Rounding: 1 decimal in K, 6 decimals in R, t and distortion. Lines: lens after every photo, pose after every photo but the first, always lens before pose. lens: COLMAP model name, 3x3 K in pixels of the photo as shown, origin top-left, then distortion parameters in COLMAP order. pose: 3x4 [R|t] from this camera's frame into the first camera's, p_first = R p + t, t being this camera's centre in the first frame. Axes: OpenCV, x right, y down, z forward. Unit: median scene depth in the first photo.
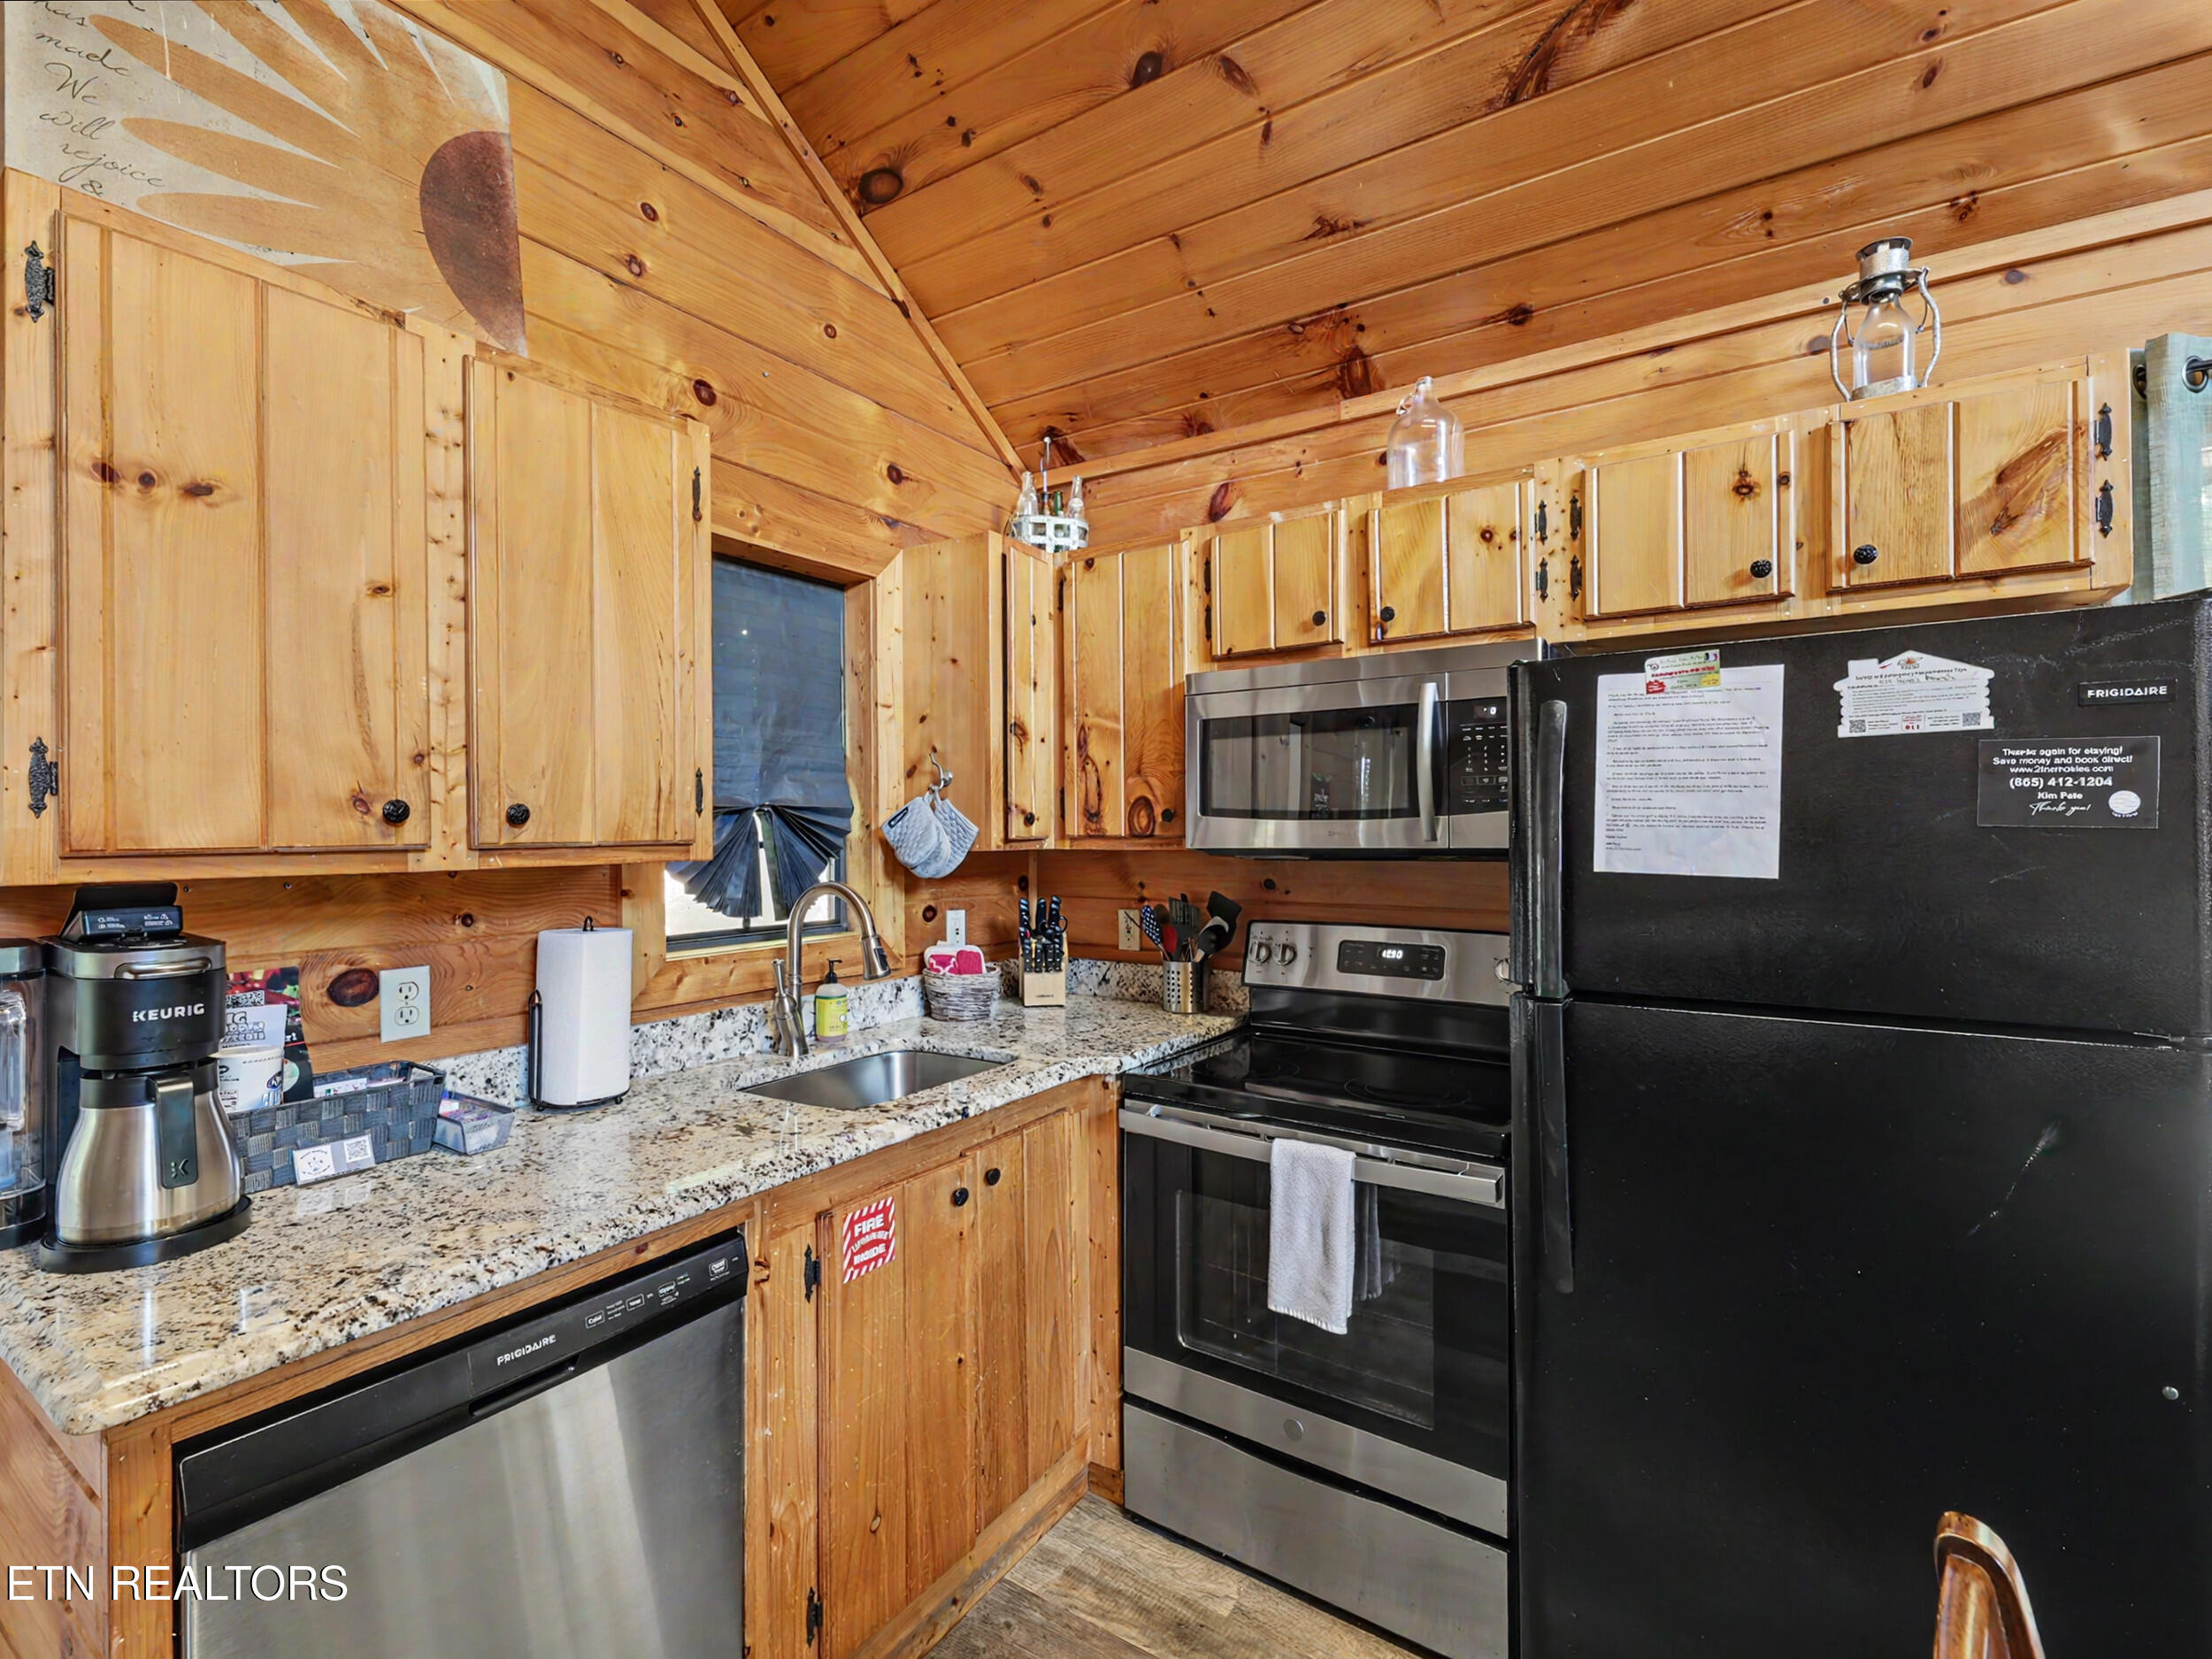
lens RADIAL K [[1009.8, 0, 1104.0], [0, 1009.8, 821.2], [0, 0, 1]] dist [-0.000776, 0.000180]
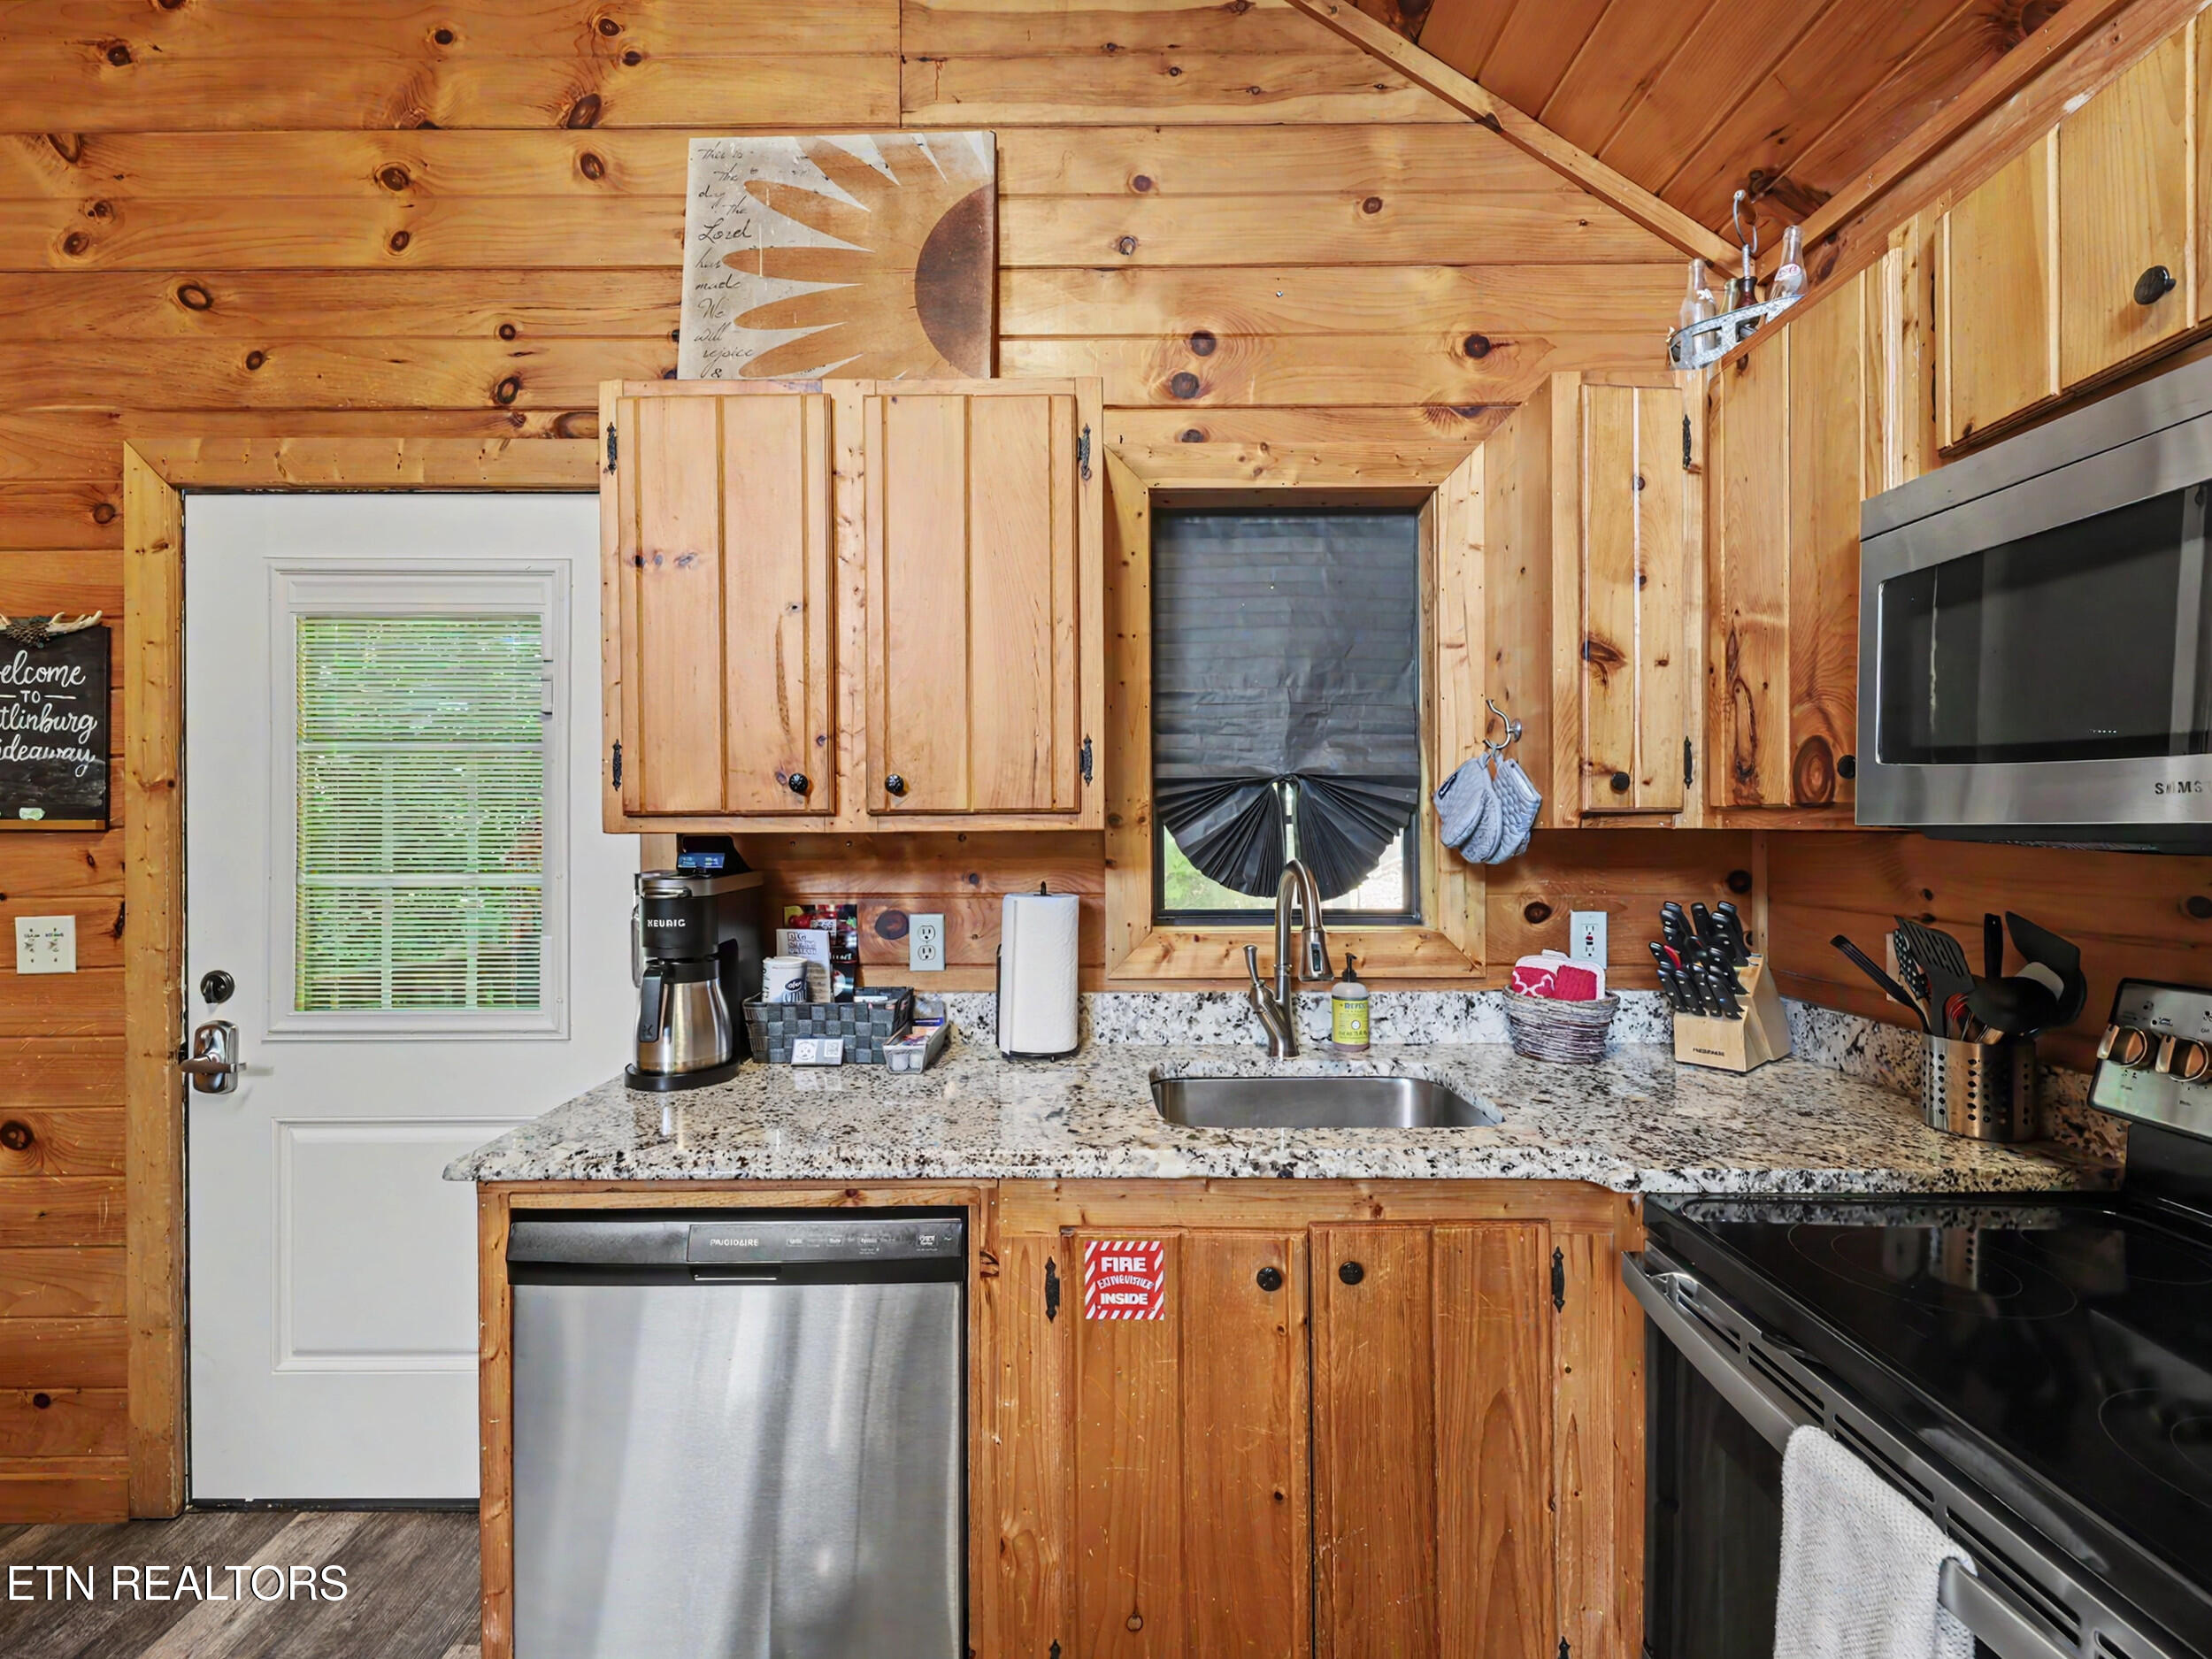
lens RADIAL K [[979.4, 0, 1096.3], [0, 979.4, 825.3], [0, 0, 1]] dist [0.005188, -0.000039]
pose [[0.547068, 0.006151, -0.837066, 0.322926], [0.007377, 0.999899, 0.012169, 0.018719], [0.837056, -0.012833, 0.546967, 0.400974]]
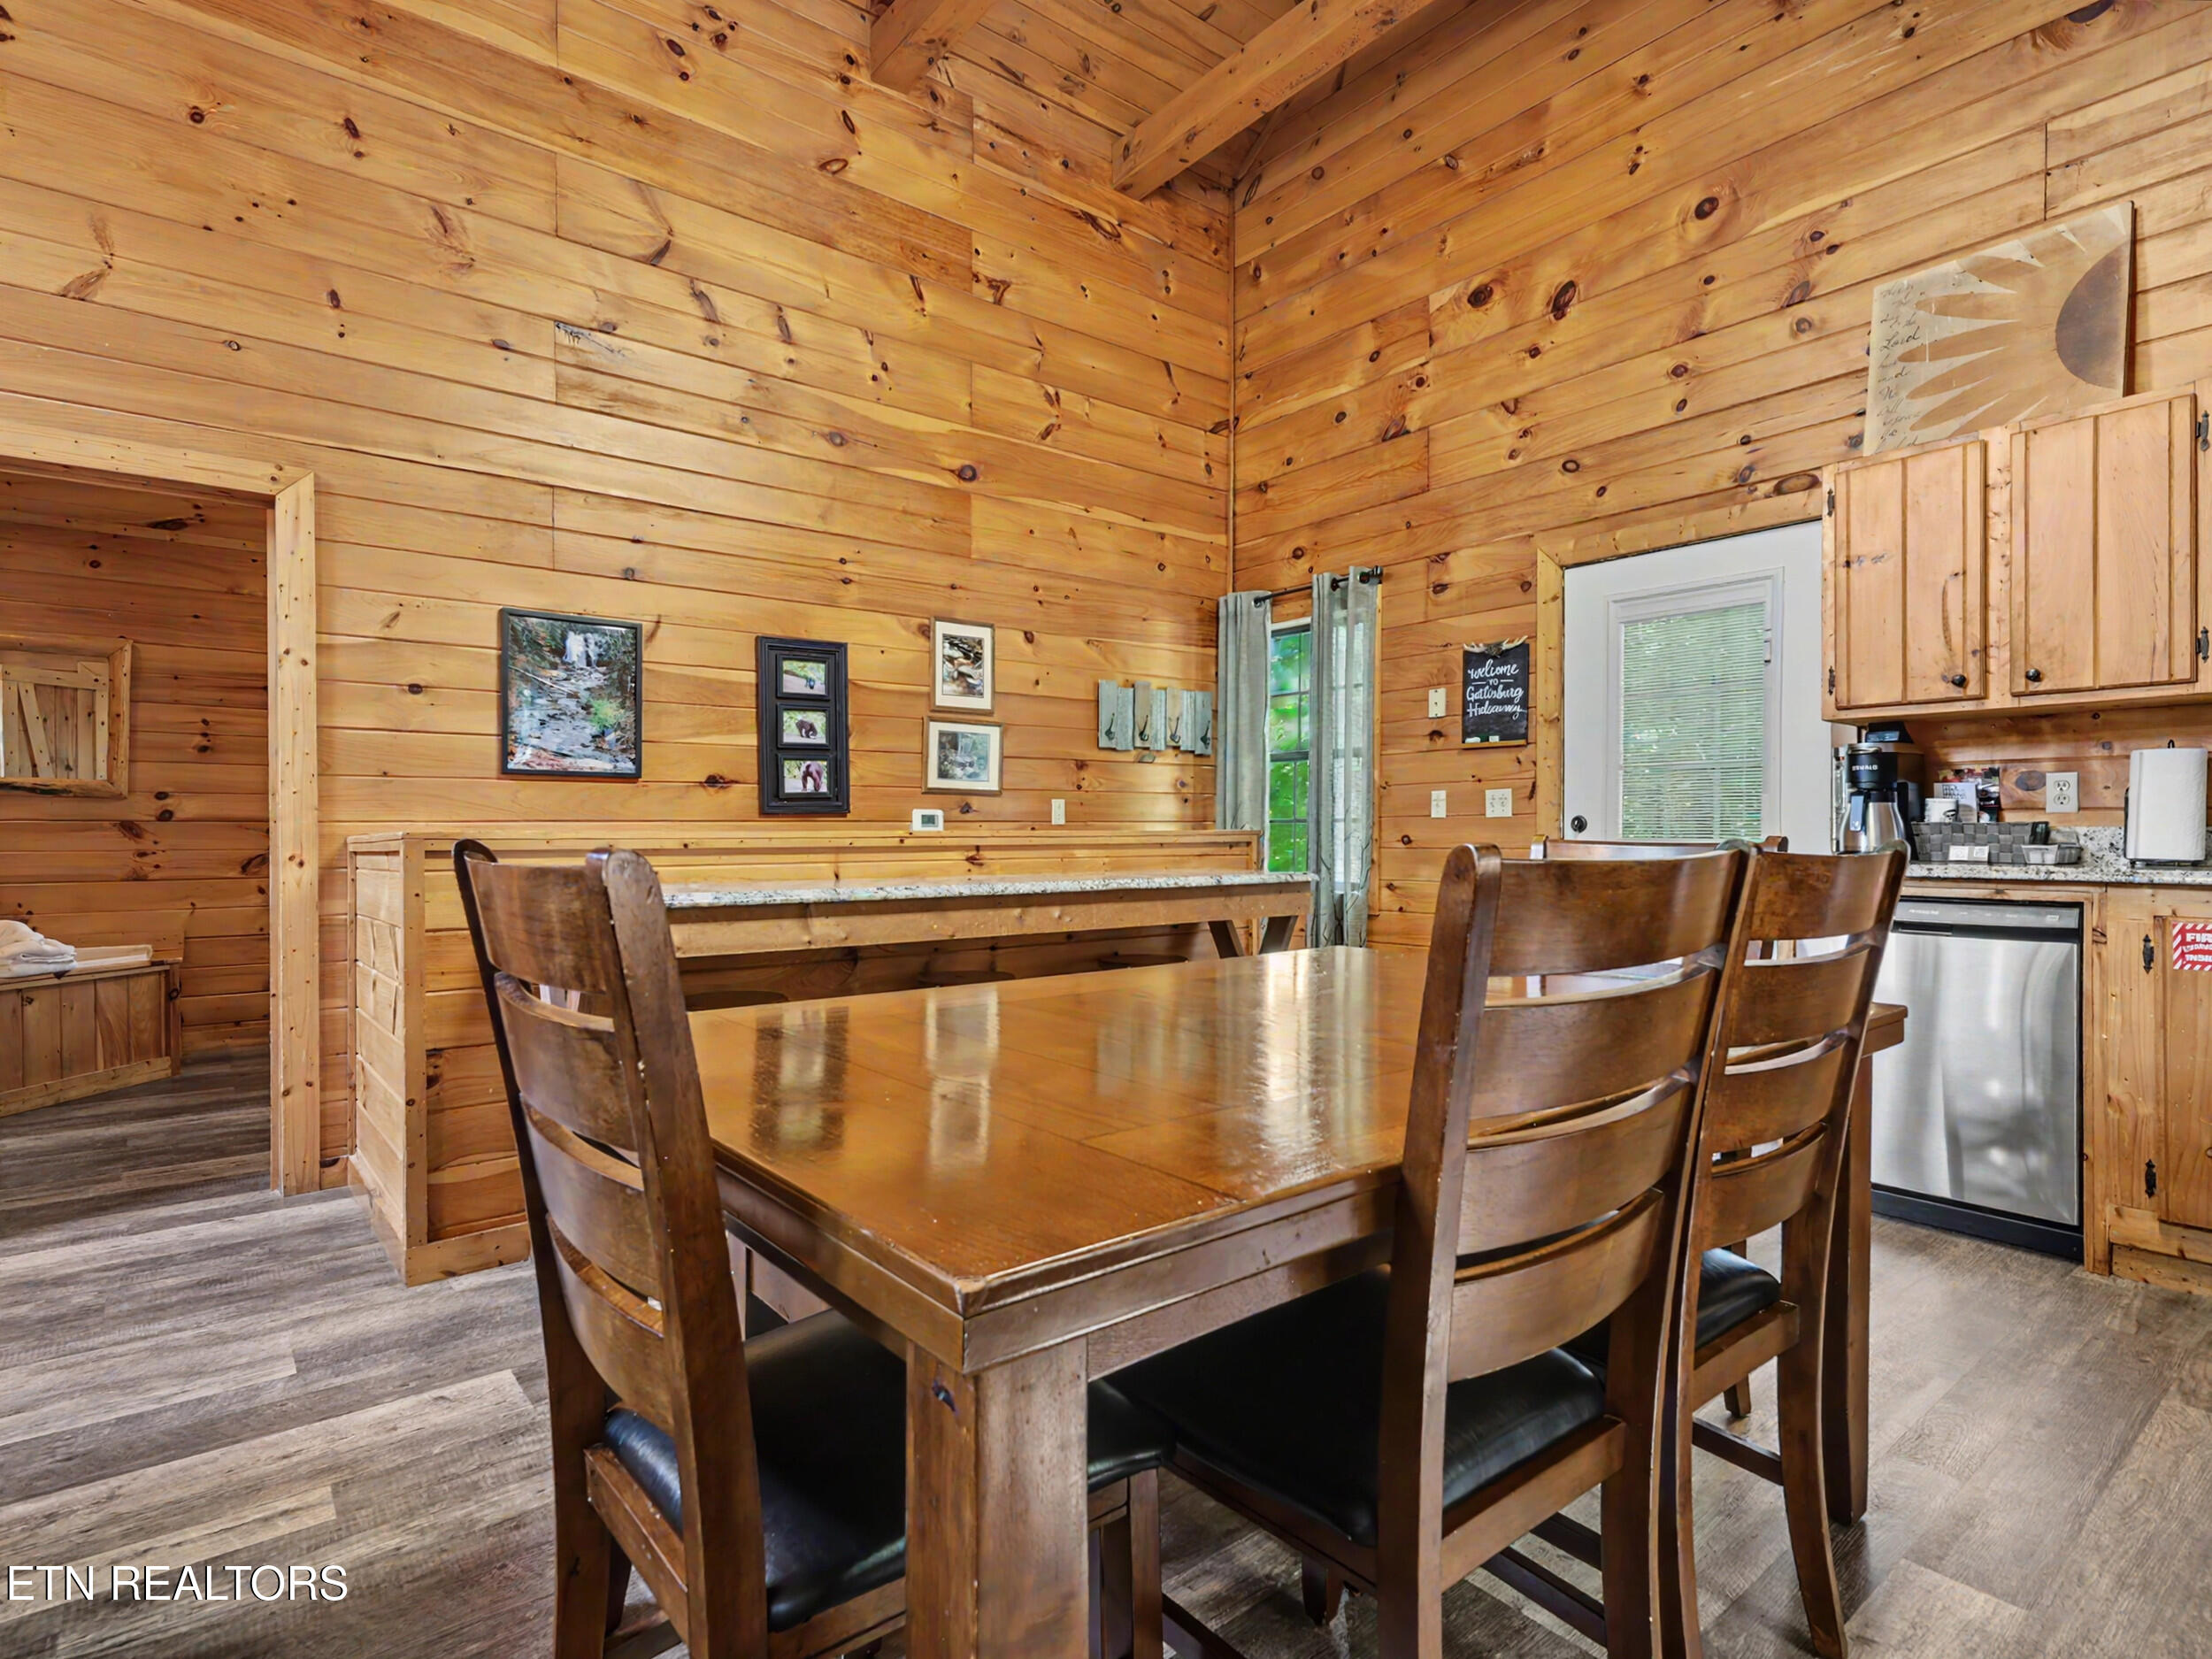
lens RADIAL K [[1119.9, 0, 1106.0], [0, 1119.9, 829.5], [0, 0, 1]] dist [0.030243, -0.012784]
pose [[-0.308961, 0.005581, -0.951058, 1.291630], [0.008276, 0.999961, 0.003180, 0.172505], [0.951039, -0.006889, -0.308995, 0.029692]]
